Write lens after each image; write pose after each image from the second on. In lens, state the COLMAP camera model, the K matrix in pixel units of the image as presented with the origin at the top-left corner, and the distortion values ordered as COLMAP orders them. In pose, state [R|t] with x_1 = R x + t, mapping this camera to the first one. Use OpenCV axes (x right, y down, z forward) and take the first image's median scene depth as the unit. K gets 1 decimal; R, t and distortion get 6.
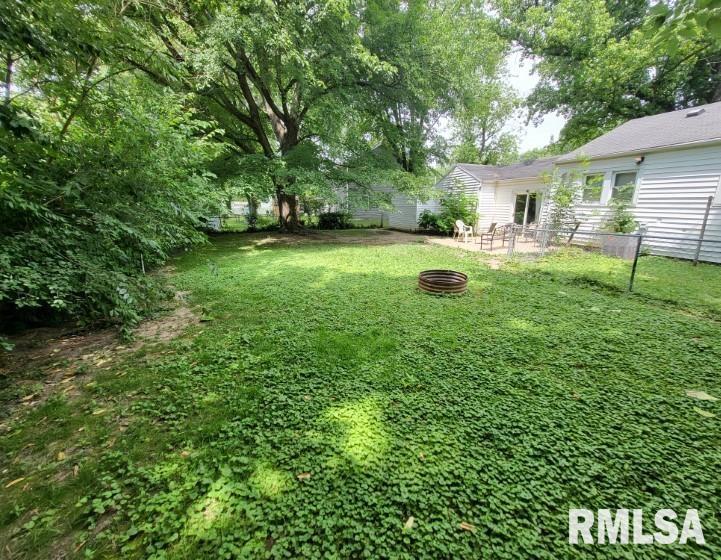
lens RADIAL K [[293.6, 0, 361.0], [0, 293.6, 274.3], [0, 0, 1]] dist [0.001834, -0.000265]
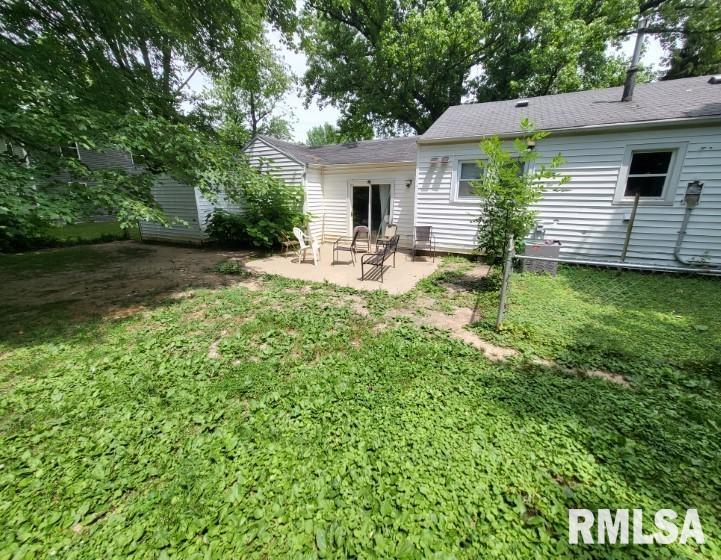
lens RADIAL K [[291.7, 0, 360.6], [0, 291.7, 276.2], [0, 0, 1]] dist [0.001168, 0.000108]
pose [[0.729382, -0.174931, 0.661363, 0.033478], [0.154170, 0.983917, 0.090221, -0.164786], [-0.666508, 0.036157, 0.744620, 0.659415]]
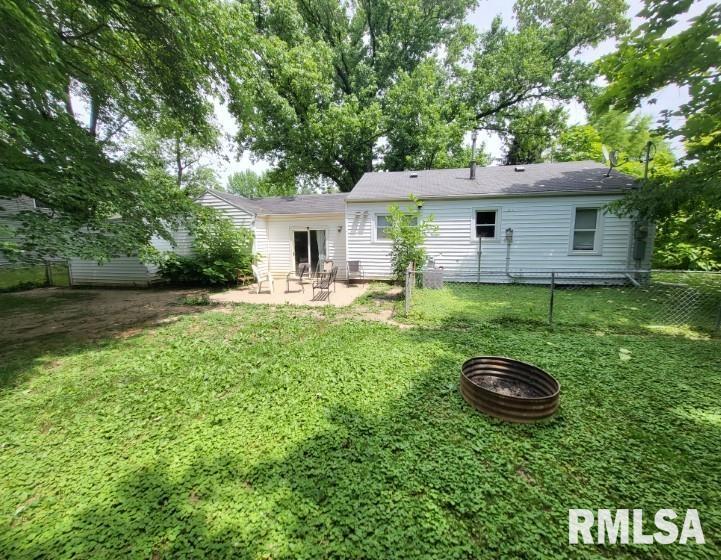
lens RADIAL K [[293.6, 0, 361.0], [0, 293.6, 274.3], [0, 0, 1]] dist [0.001834, -0.000265]
pose [[0.530584, -0.105873, 0.840995, -0.188659], [0.204426, 0.978865, -0.005743, -0.139671], [-0.822612, 0.174968, 0.541013, 0.538433]]
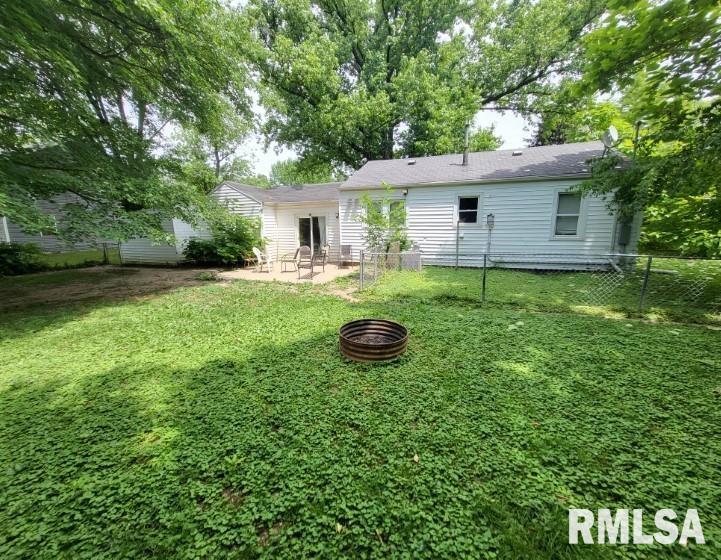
lens RADIAL K [[292.8, 0, 361.5], [0, 292.8, 275.9], [0, 0, 1]] dist [0.001983, -0.000976]
pose [[0.641398, -0.136981, 0.754880, -0.153667], [0.188447, 0.981917, 0.018062, -0.084244], [-0.743704, 0.130670, 0.655614, 0.324334]]
